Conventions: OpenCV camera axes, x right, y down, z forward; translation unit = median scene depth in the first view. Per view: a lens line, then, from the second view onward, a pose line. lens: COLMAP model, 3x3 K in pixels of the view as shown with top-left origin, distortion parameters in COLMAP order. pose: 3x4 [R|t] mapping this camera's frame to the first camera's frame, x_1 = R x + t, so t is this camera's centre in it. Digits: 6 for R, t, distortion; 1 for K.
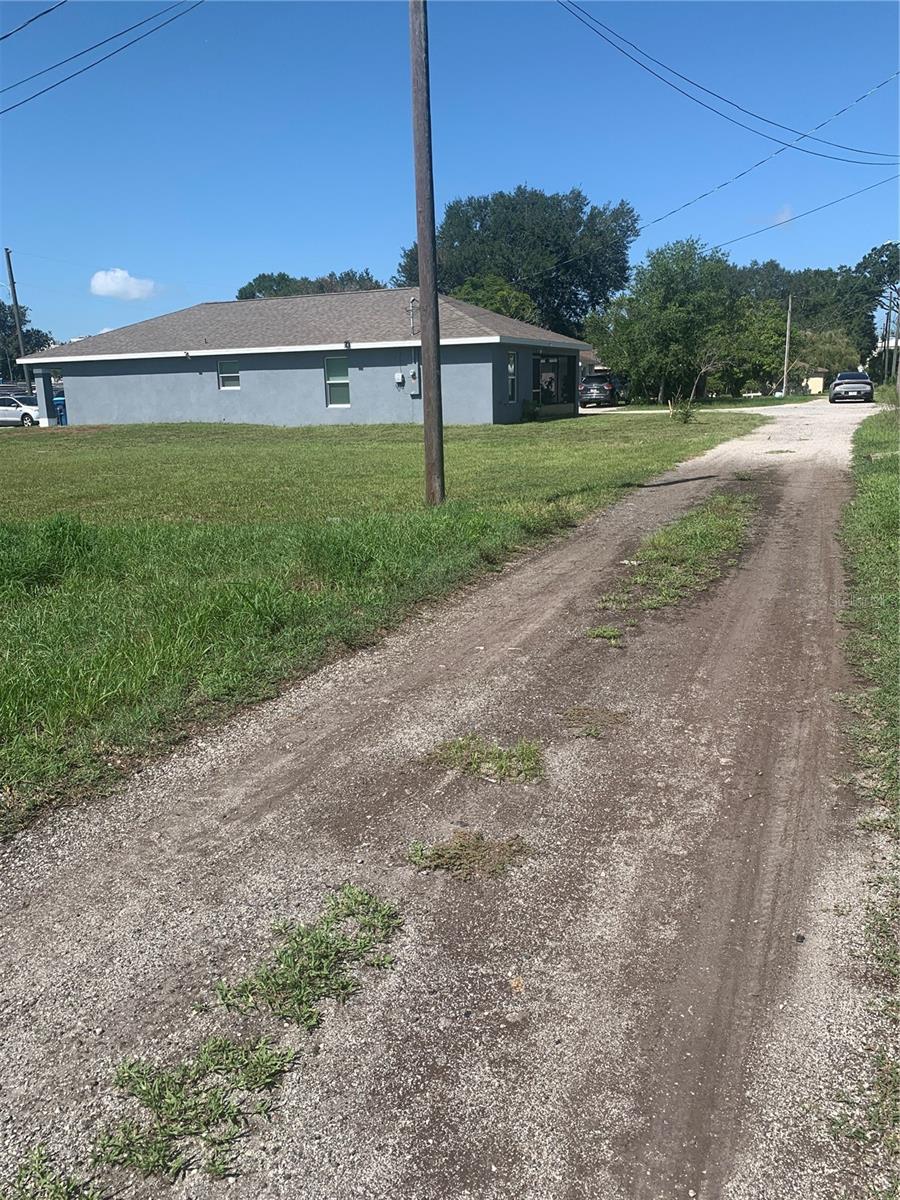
lens RADIAL K [[905.6, 0, 450.0], [0, 905.6, 600.0], [0, 0, 1]] dist [0.004584, -0.013082]
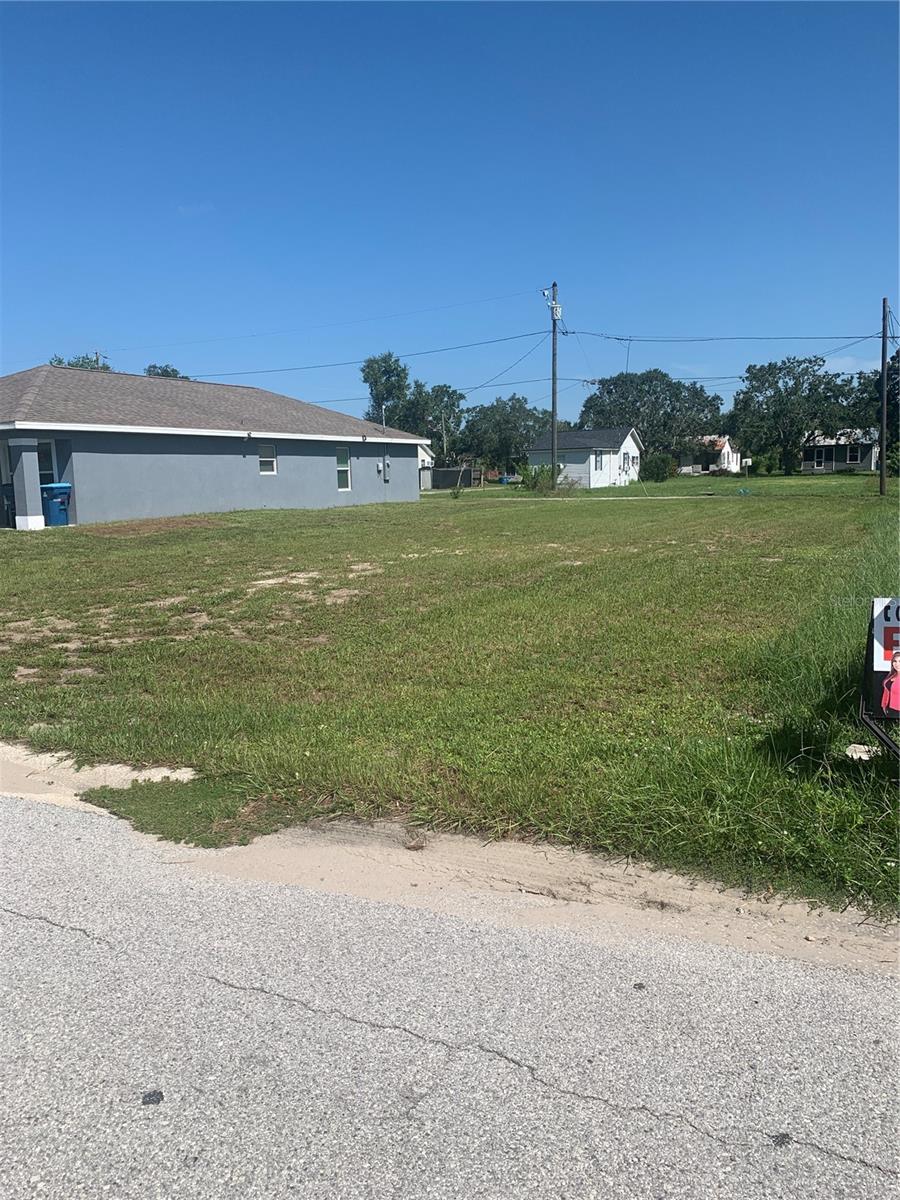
lens RADIAL K [[905.6, 0, 450.0], [0, 905.6, 600.0], [0, 0, 1]] dist [0.004584, -0.013082]
pose [[0.036117, -0.125206, 0.991473, -1.183882], [0.233057, 0.965820, 0.113477, -0.168504], [-0.971792, 0.226971, 0.064062, 0.783676]]
